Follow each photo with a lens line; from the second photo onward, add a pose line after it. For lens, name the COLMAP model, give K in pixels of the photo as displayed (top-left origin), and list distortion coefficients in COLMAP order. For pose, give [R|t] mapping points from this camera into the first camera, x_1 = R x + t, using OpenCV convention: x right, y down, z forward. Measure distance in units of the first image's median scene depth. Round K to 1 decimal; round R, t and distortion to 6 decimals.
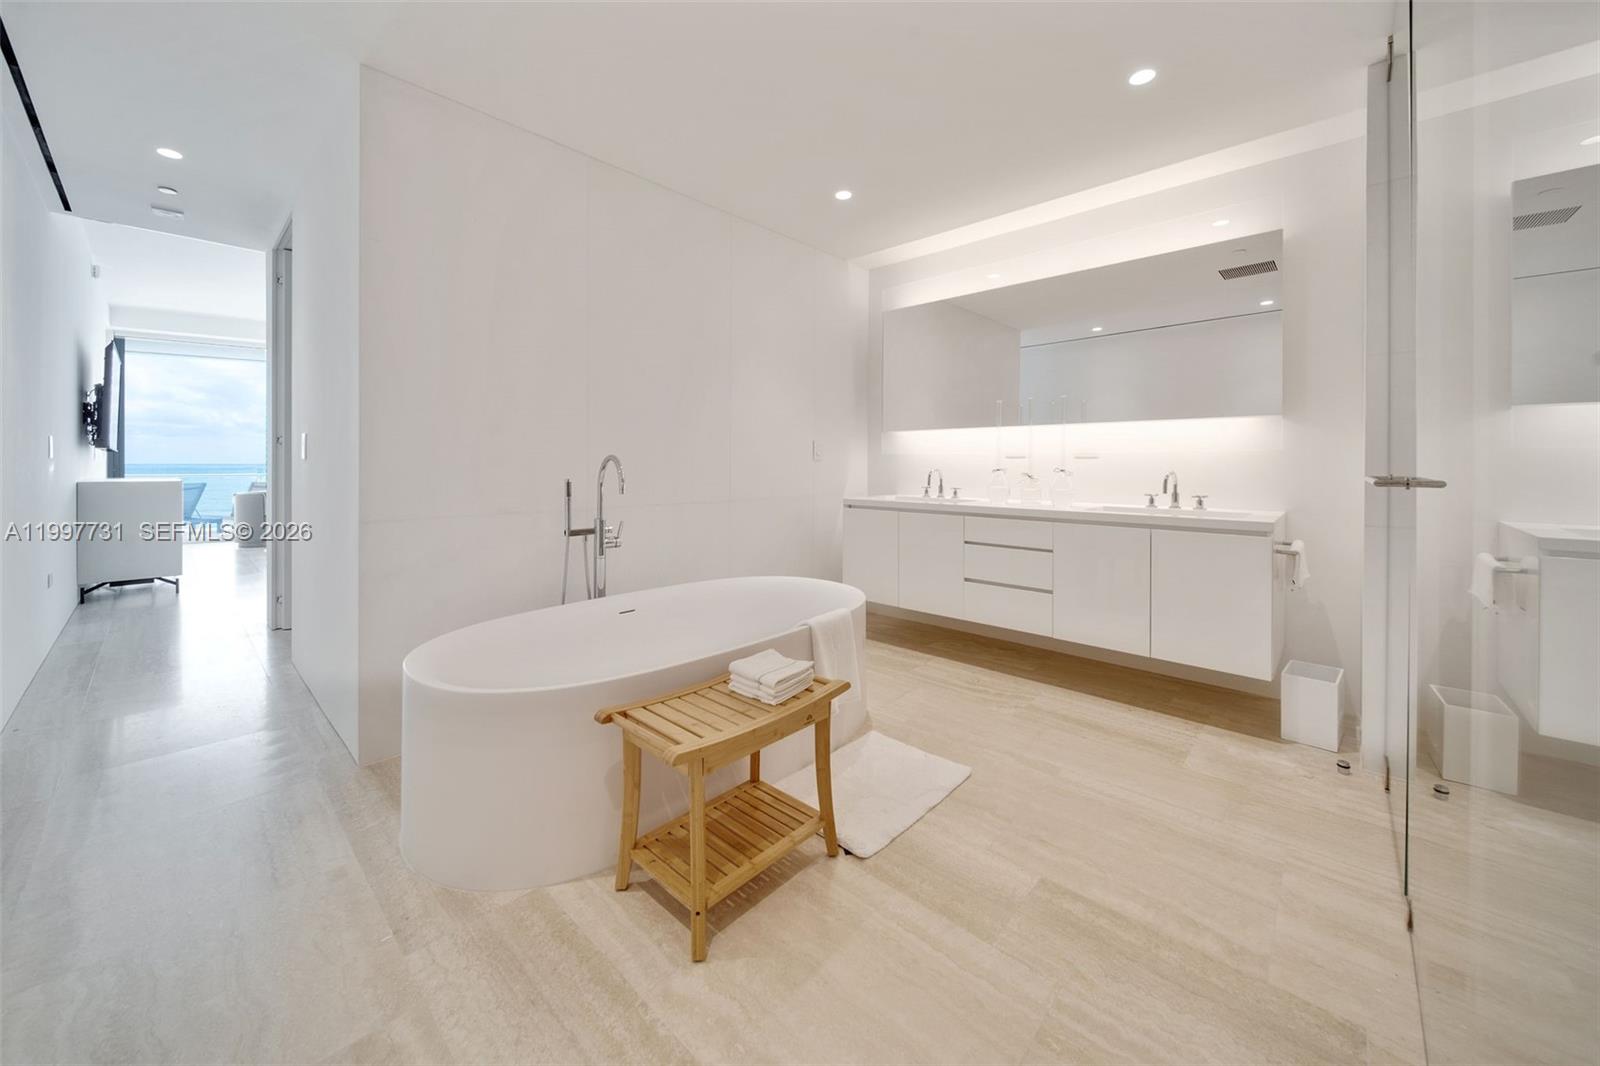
lens RADIAL K [[599.8, 0, 793.6], [0, 599.8, 550.5], [0, 0, 1]] dist [0.013775, 0.000005]
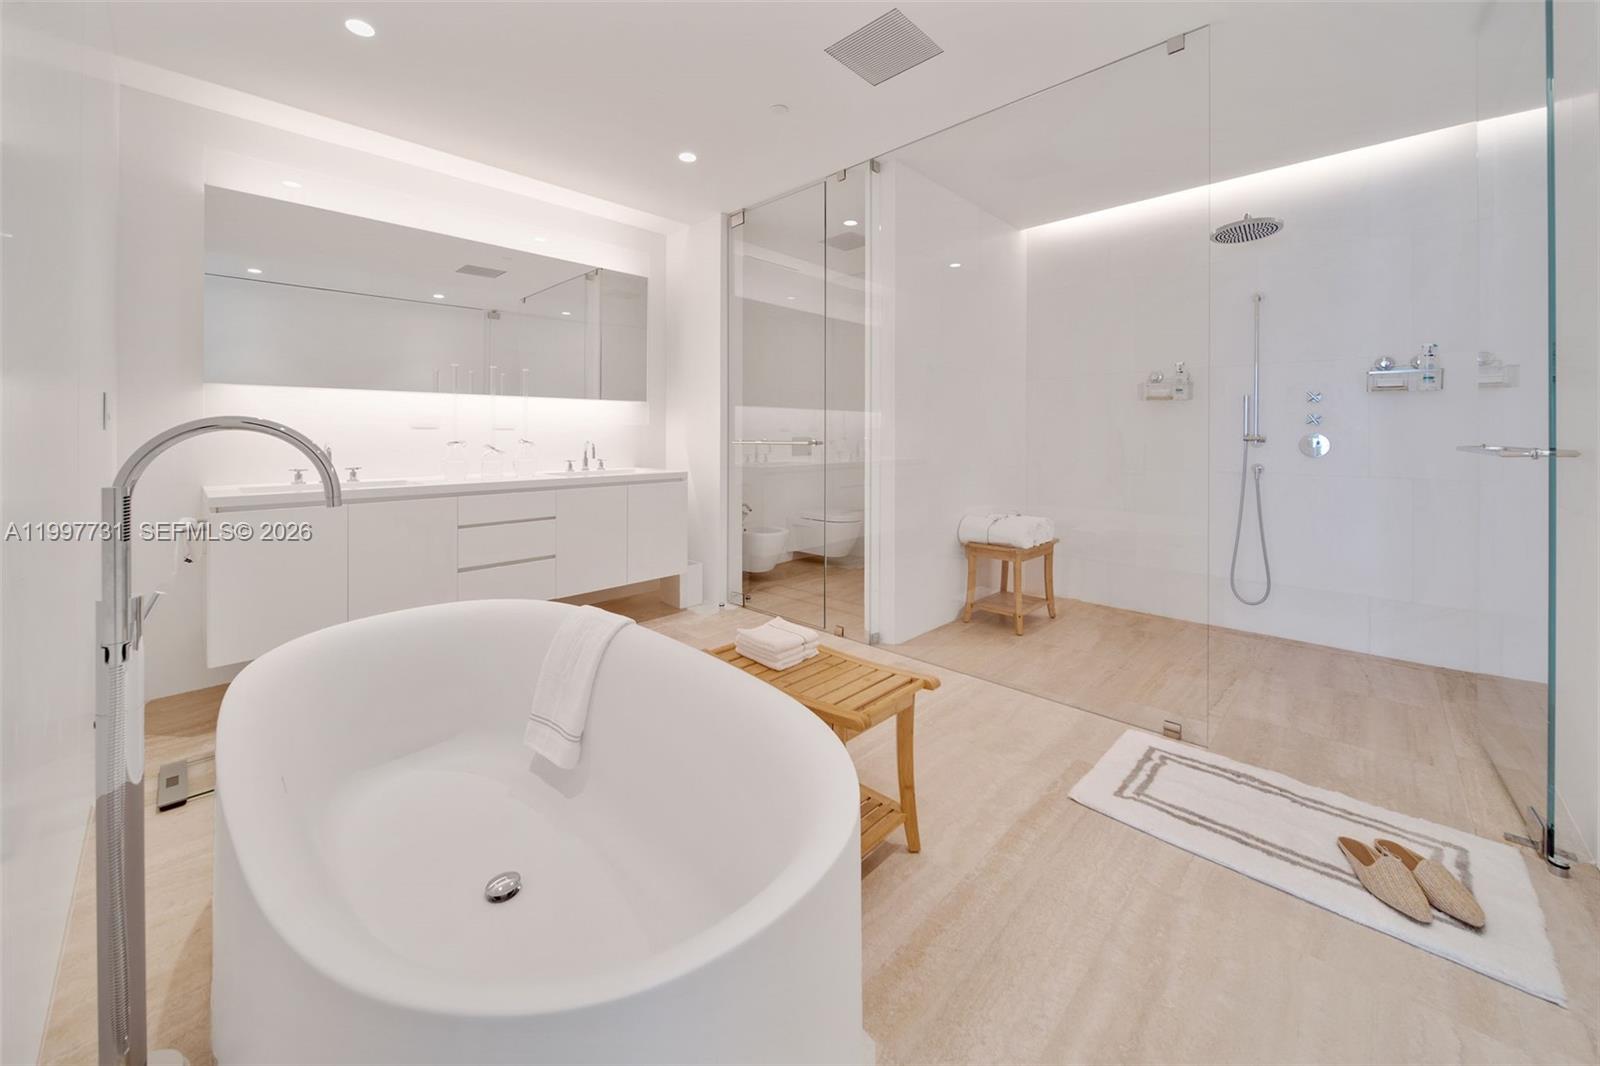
lens RADIAL K [[566.7, 0, 798.3], [0, 566.7, 538.5], [0, 0, 1]] dist [-0.001034, -0.000088]
pose [[0.024167, -0.184109, 0.982609, -0.709734], [0.146329, 0.972961, 0.178702, -0.100292], [-0.988941, 0.139465, 0.050454, 0.665884]]
